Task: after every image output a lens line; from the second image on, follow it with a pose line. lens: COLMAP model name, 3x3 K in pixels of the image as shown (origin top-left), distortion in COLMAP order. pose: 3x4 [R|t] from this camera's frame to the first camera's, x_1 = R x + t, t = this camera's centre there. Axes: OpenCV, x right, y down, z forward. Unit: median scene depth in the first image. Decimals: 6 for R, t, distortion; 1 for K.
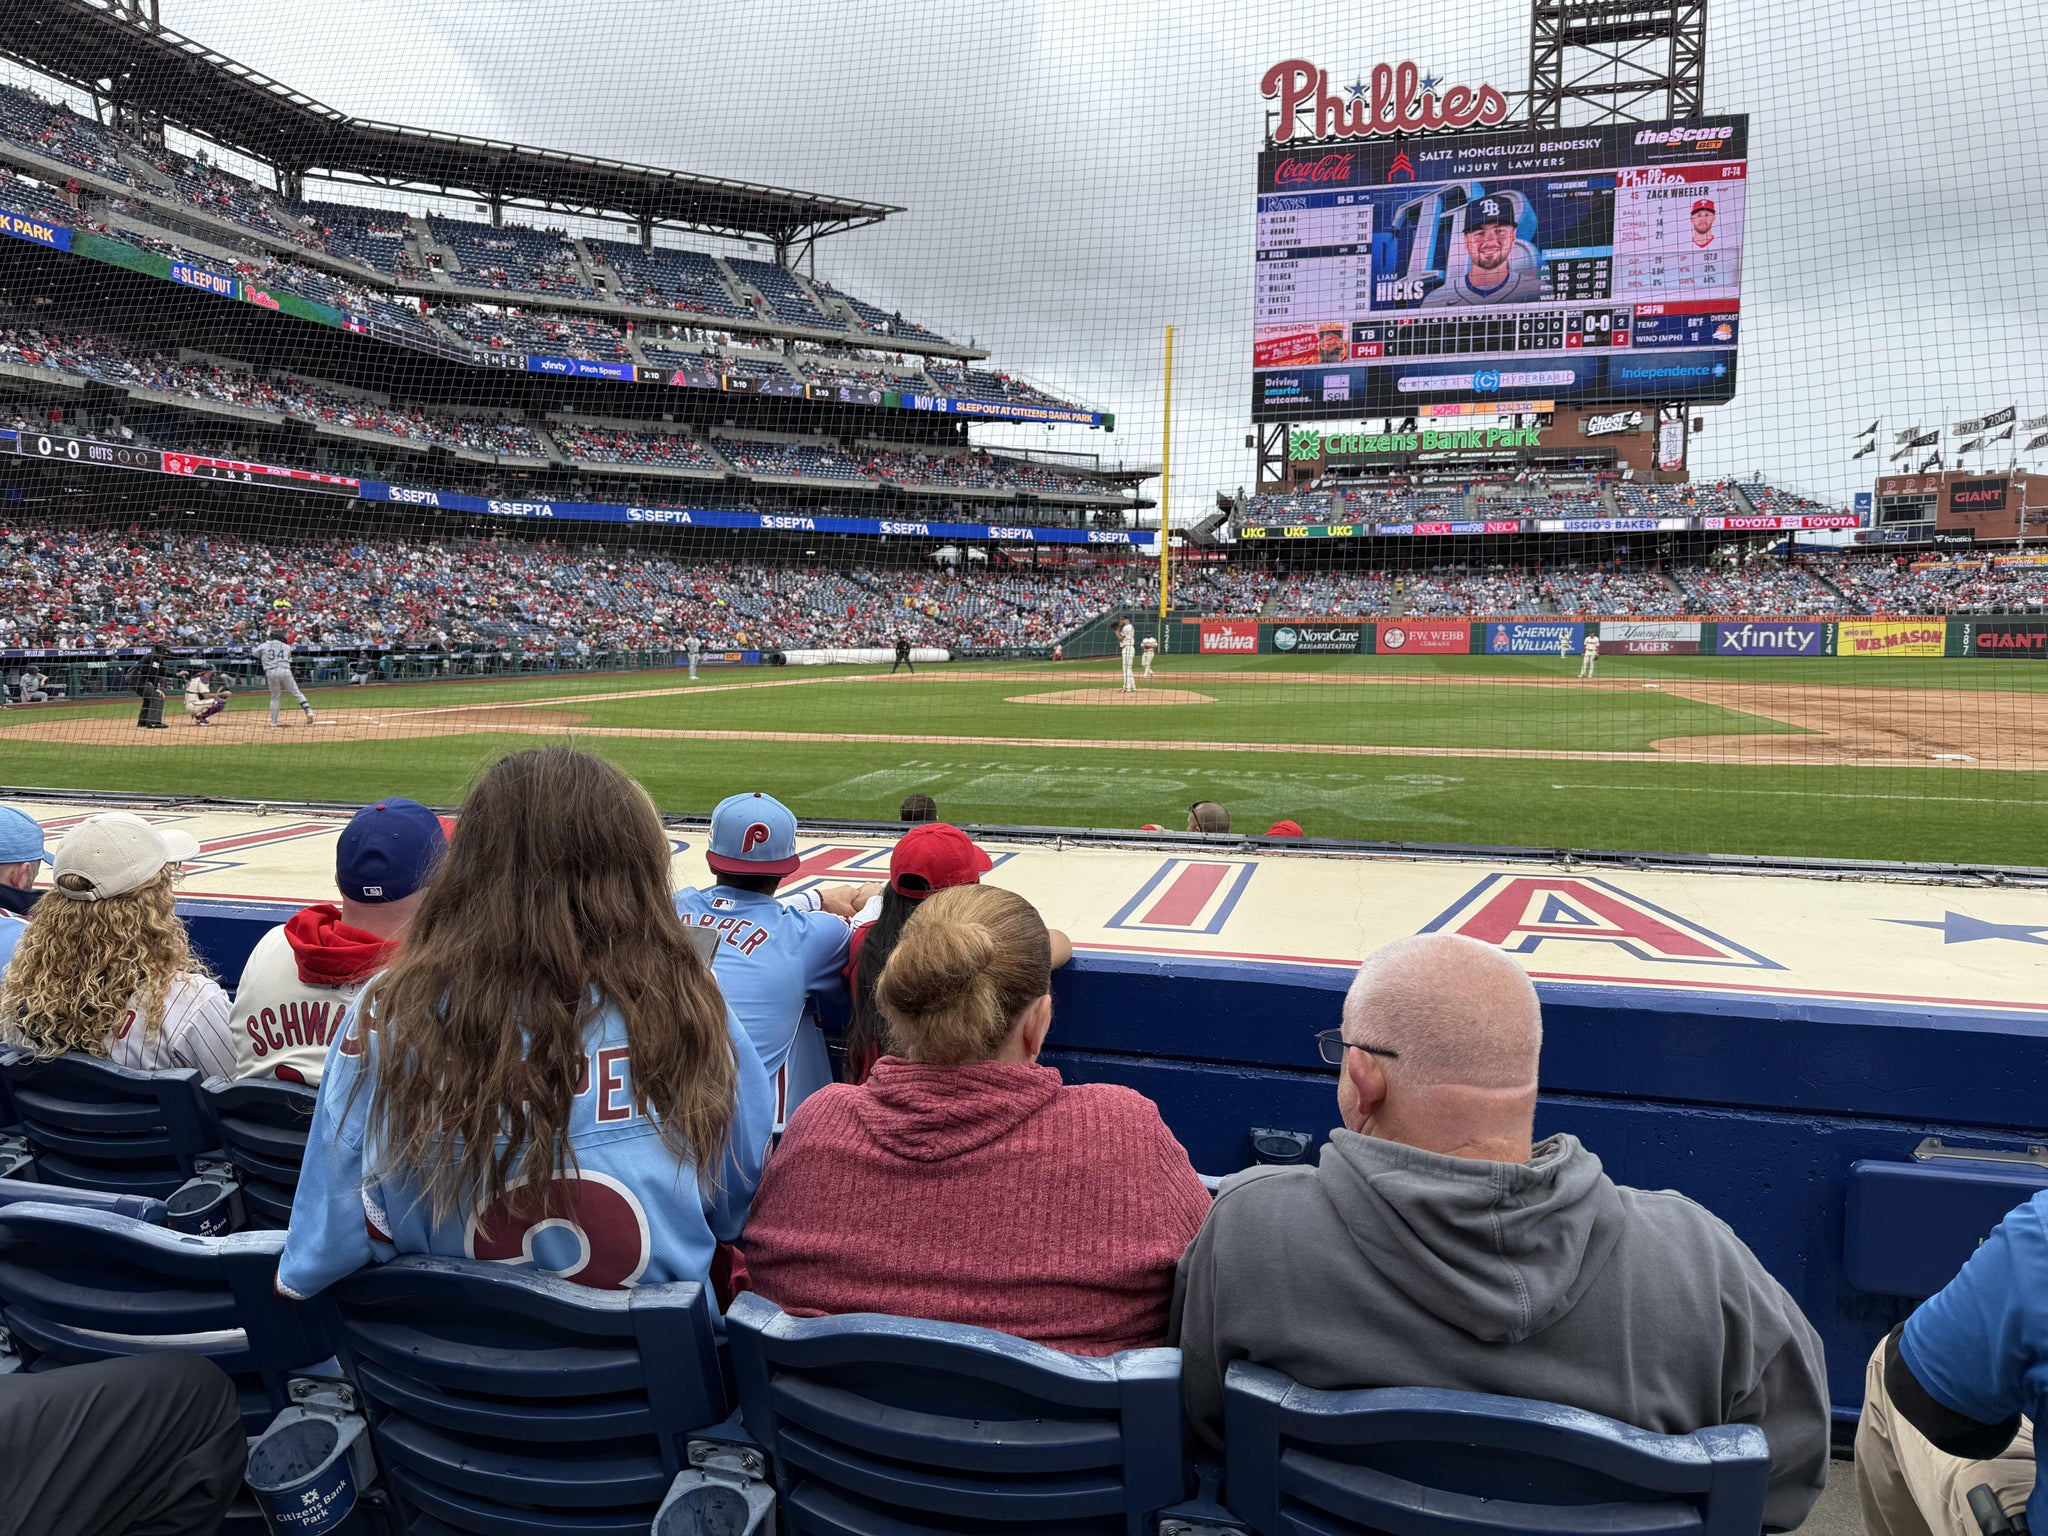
lens RADIAL K [[1451.2, 0, 1019.2], [0, 1451.2, 769.7], [0, 0, 1]] dist [0.026349, -0.037997]
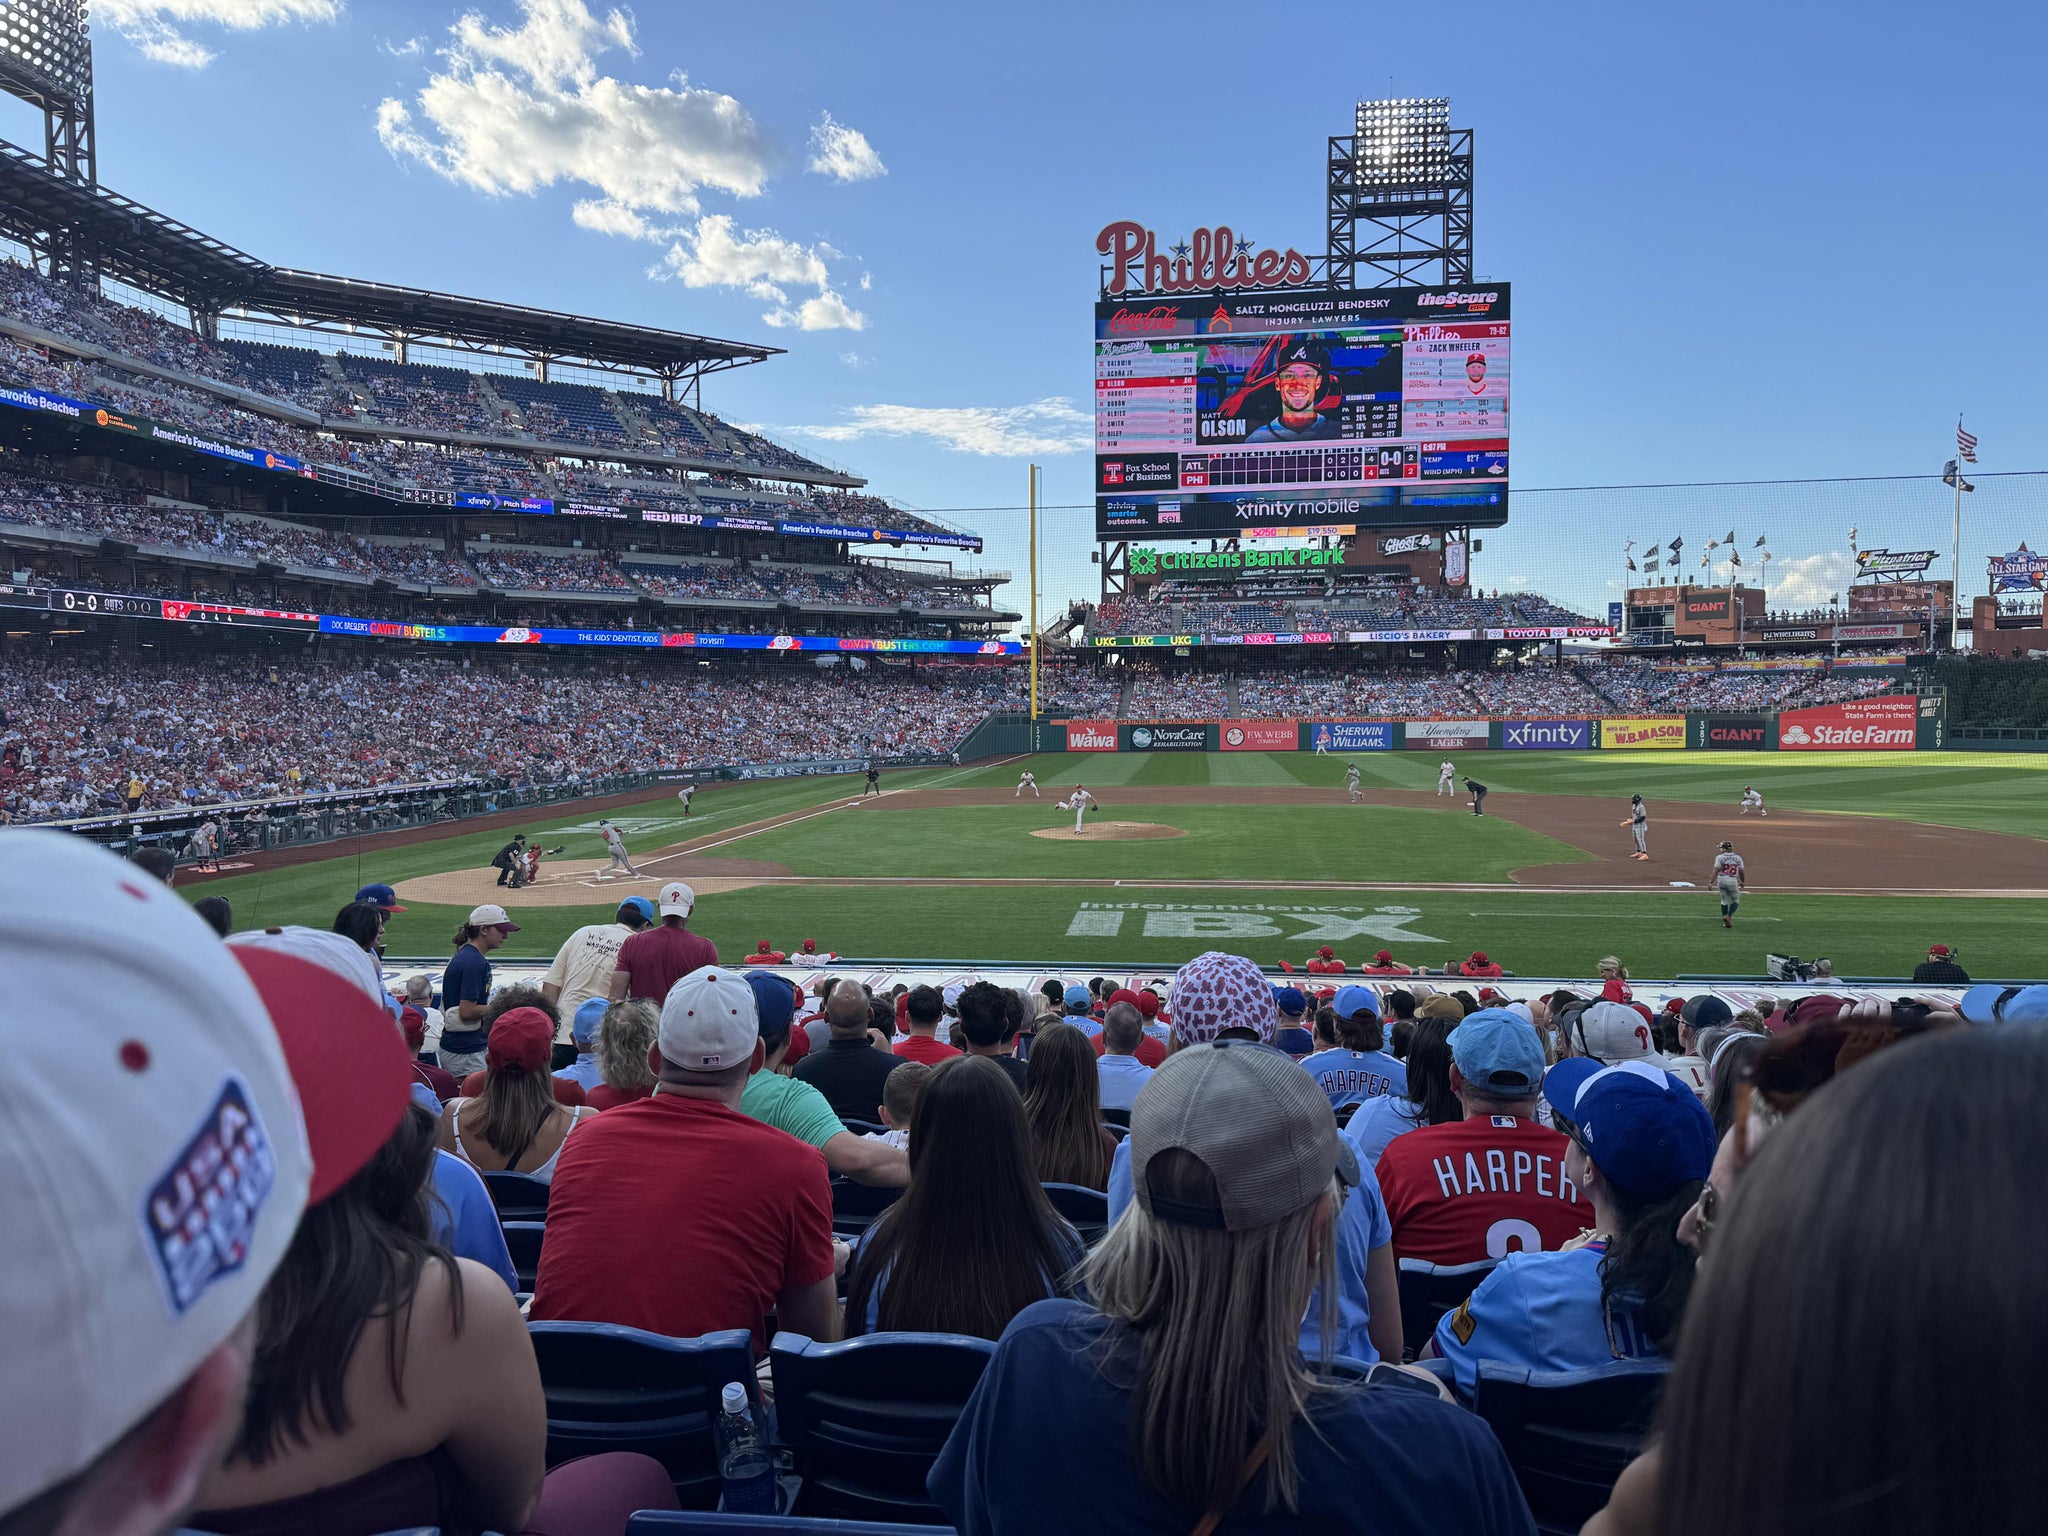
lens RADIAL K [[1433.0, 0, 1014.6], [0, 1433.0, 774.4], [0, 0, 1]] dist [0.173101, -0.361085]
pose [[0.990991, -0.018666, 0.132623, -0.056547], [0.024623, 0.998753, -0.043421, -0.013689], [-0.131647, 0.046295, 0.990215, -0.091251]]
